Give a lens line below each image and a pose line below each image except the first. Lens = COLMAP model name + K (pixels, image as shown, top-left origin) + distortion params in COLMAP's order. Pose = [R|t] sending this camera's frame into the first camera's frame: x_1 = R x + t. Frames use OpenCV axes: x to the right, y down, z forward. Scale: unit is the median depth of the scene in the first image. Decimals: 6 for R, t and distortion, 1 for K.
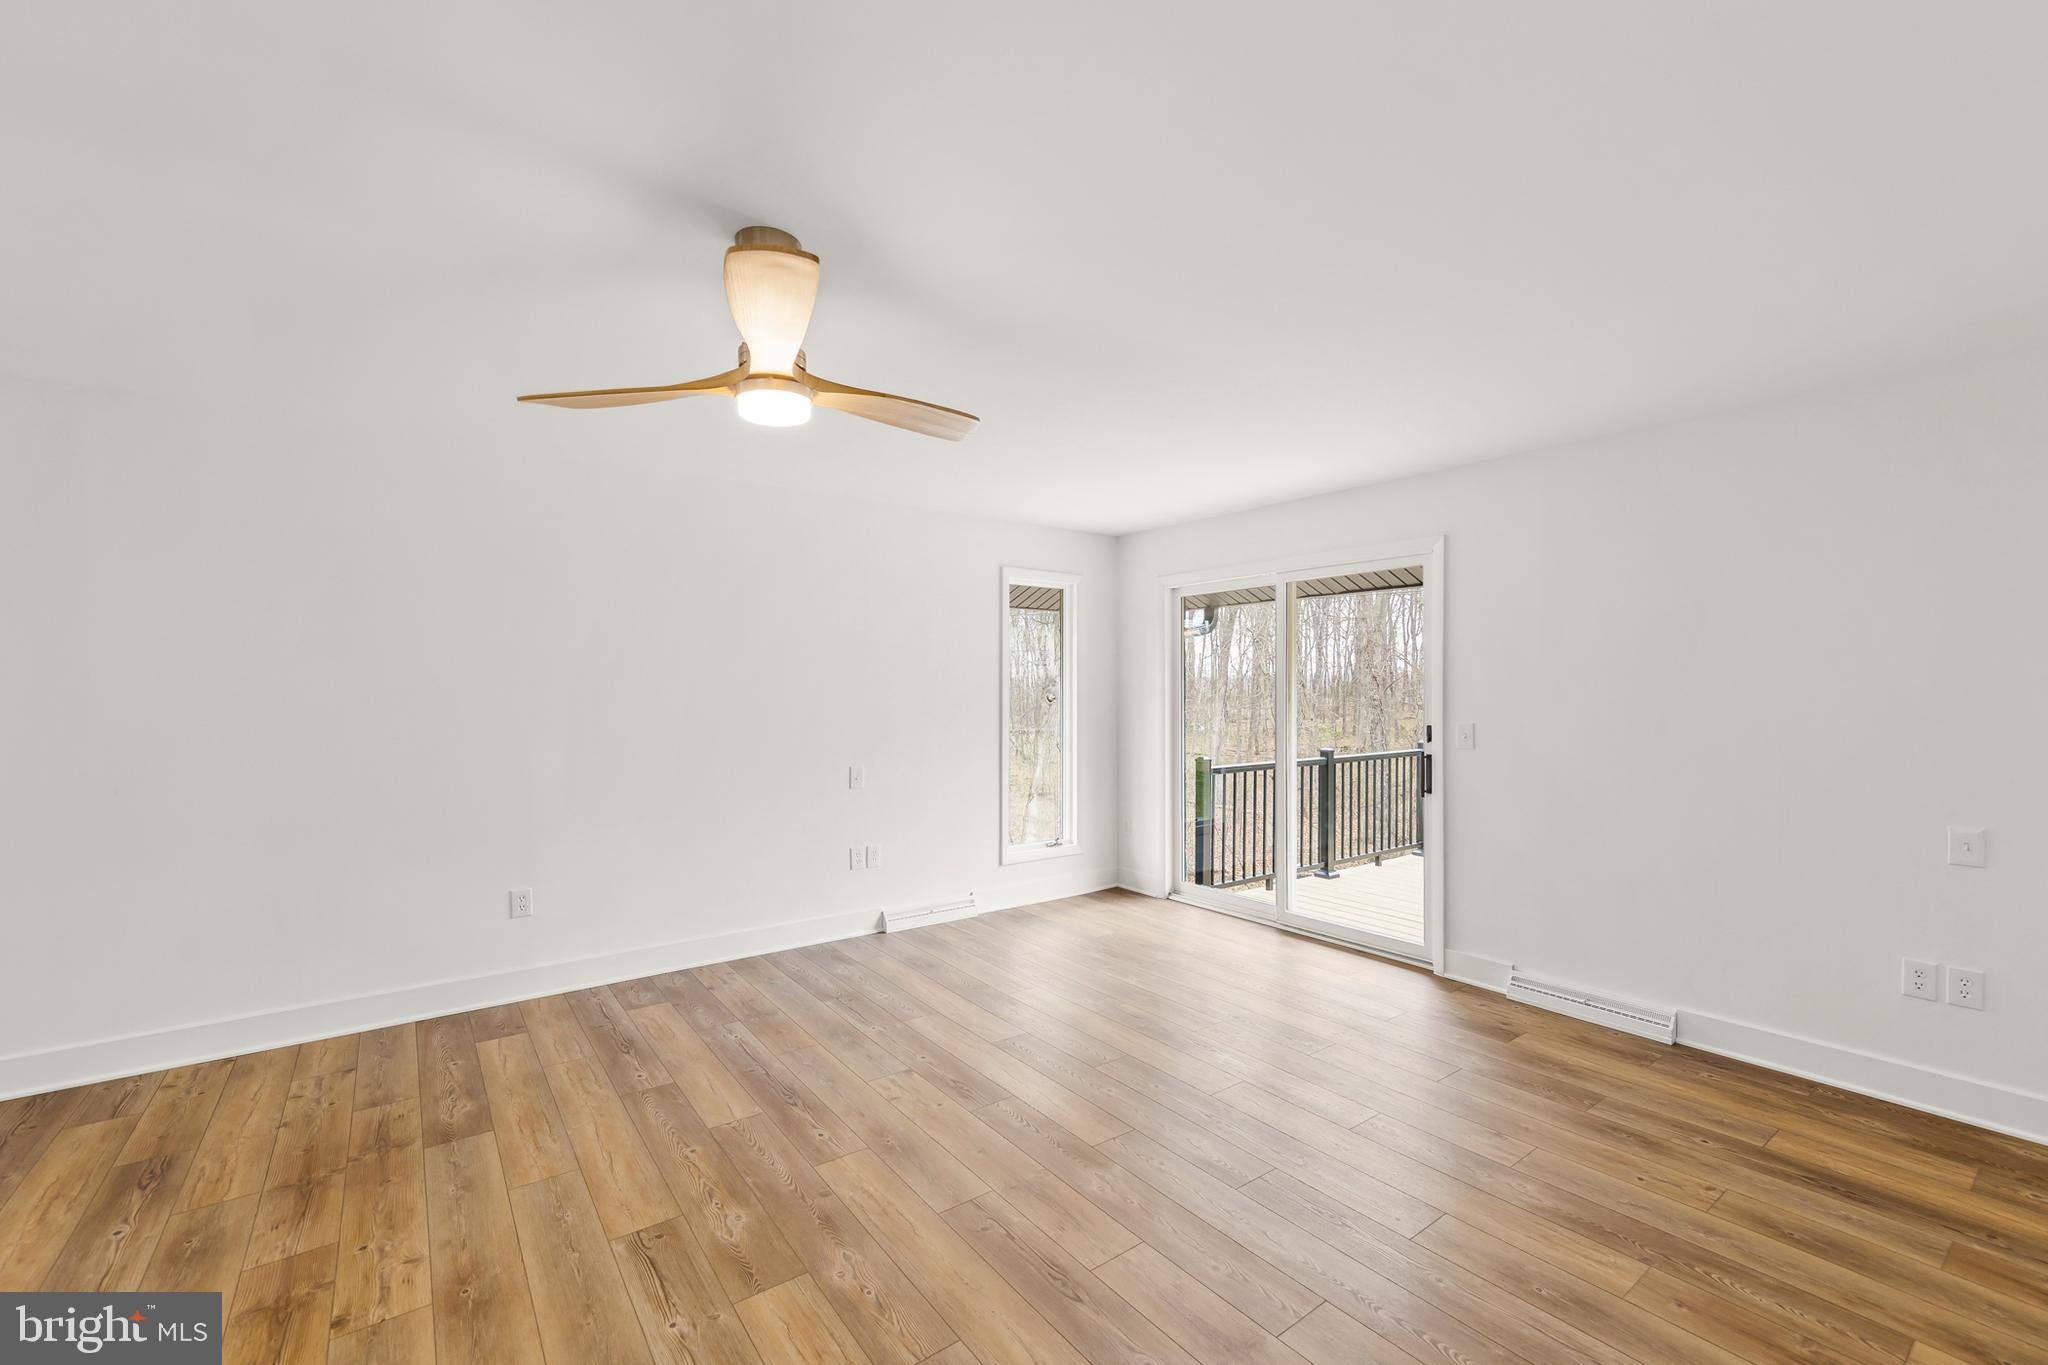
lens RADIAL K [[834.5, 0, 1029.3], [0, 834.5, 662.0], [0, 0, 1]] dist [0.002756, 0.000228]
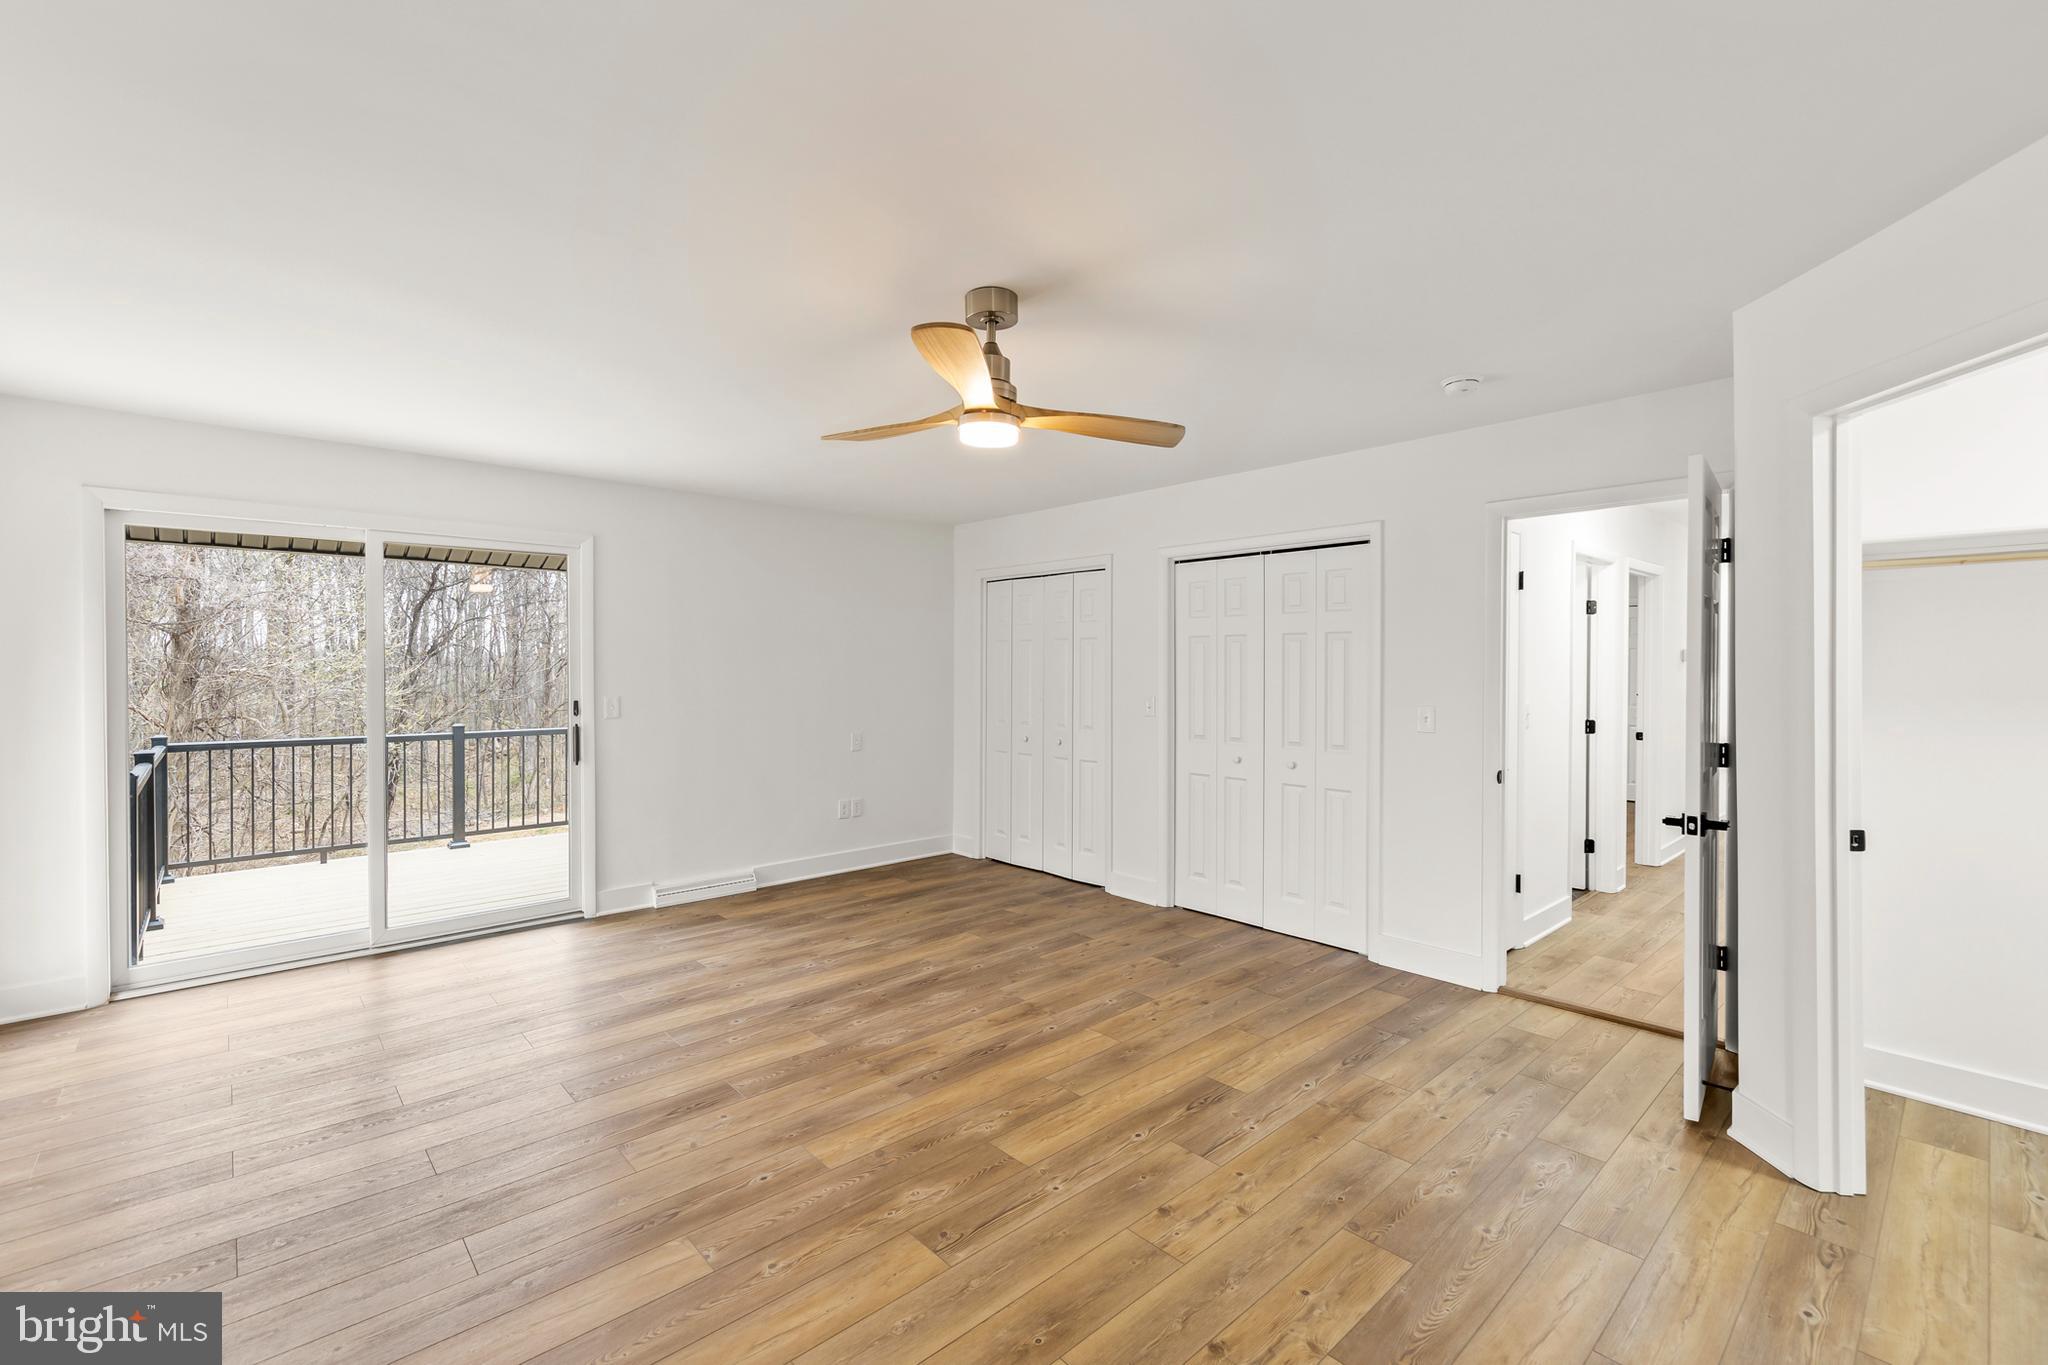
lens RADIAL K [[882.2, 0, 1018.2], [0, 882.2, 675.4], [0, 0, 1]] dist [0.000795, 0.000168]
pose [[-0.091024, -0.009614, 0.995802, -1.229974], [-0.033937, 0.999403, 0.006547, 0.025881], [-0.995270, -0.033198, -0.091296, 0.866019]]
